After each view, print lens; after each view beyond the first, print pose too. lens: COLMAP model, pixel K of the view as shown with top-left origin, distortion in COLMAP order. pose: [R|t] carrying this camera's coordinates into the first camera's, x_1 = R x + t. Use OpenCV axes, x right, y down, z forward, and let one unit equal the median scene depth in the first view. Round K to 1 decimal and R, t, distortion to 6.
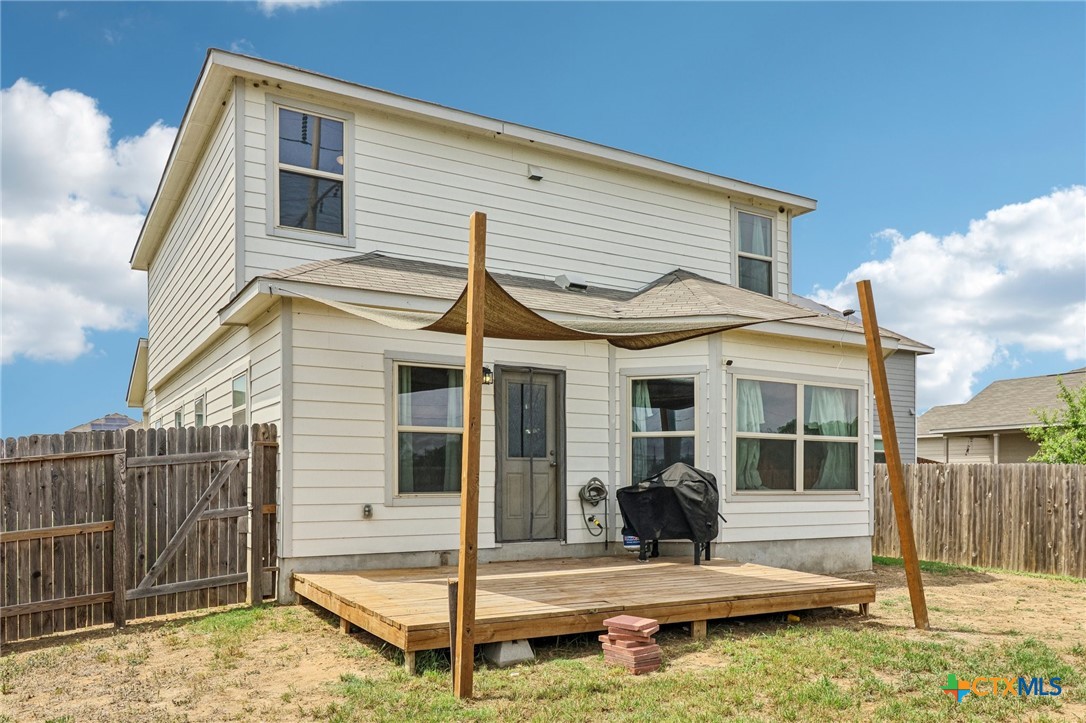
lens RADIAL K [[763.2, 0, 515.9], [0, 763.2, 322.6], [0, 0, 1]] dist [-0.001713, 0.009308]
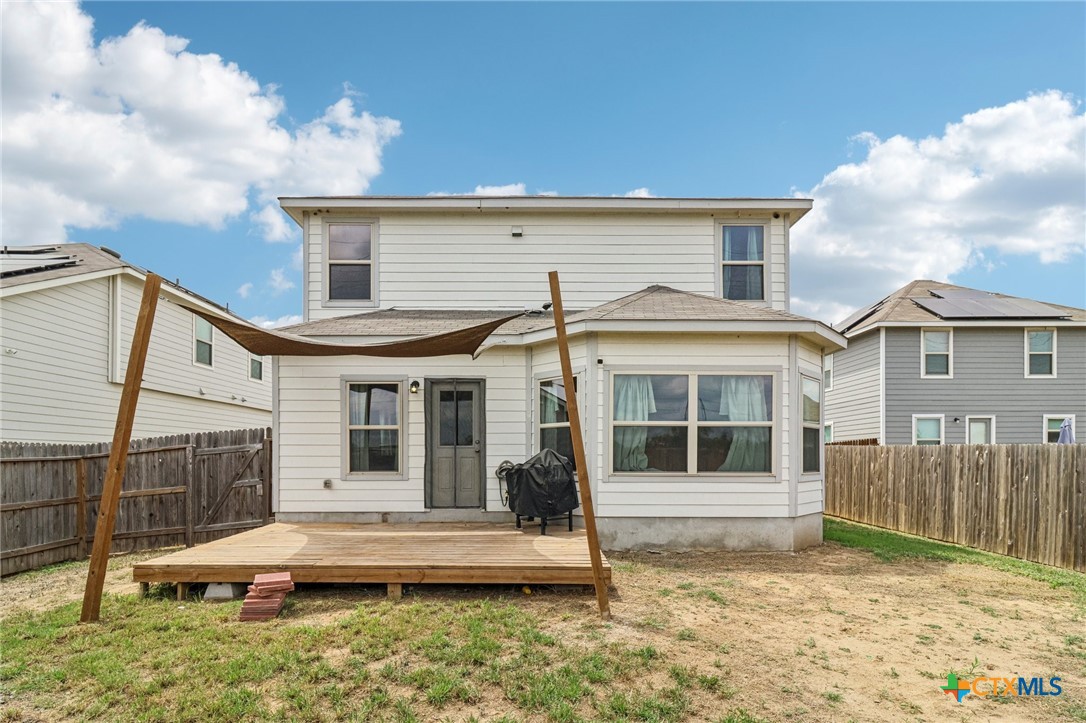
lens RADIAL K [[505.4, 0, 545.6], [0, 505.4, 368.3], [0, 0, 1]] dist [-0.000302, 0.000161]
pose [[0.879045, -0.084112, -0.469260, 0.564519], [0.097122, 0.995266, 0.003539, 0.052755], [0.466741, -0.048687, 0.883053, 0.290385]]
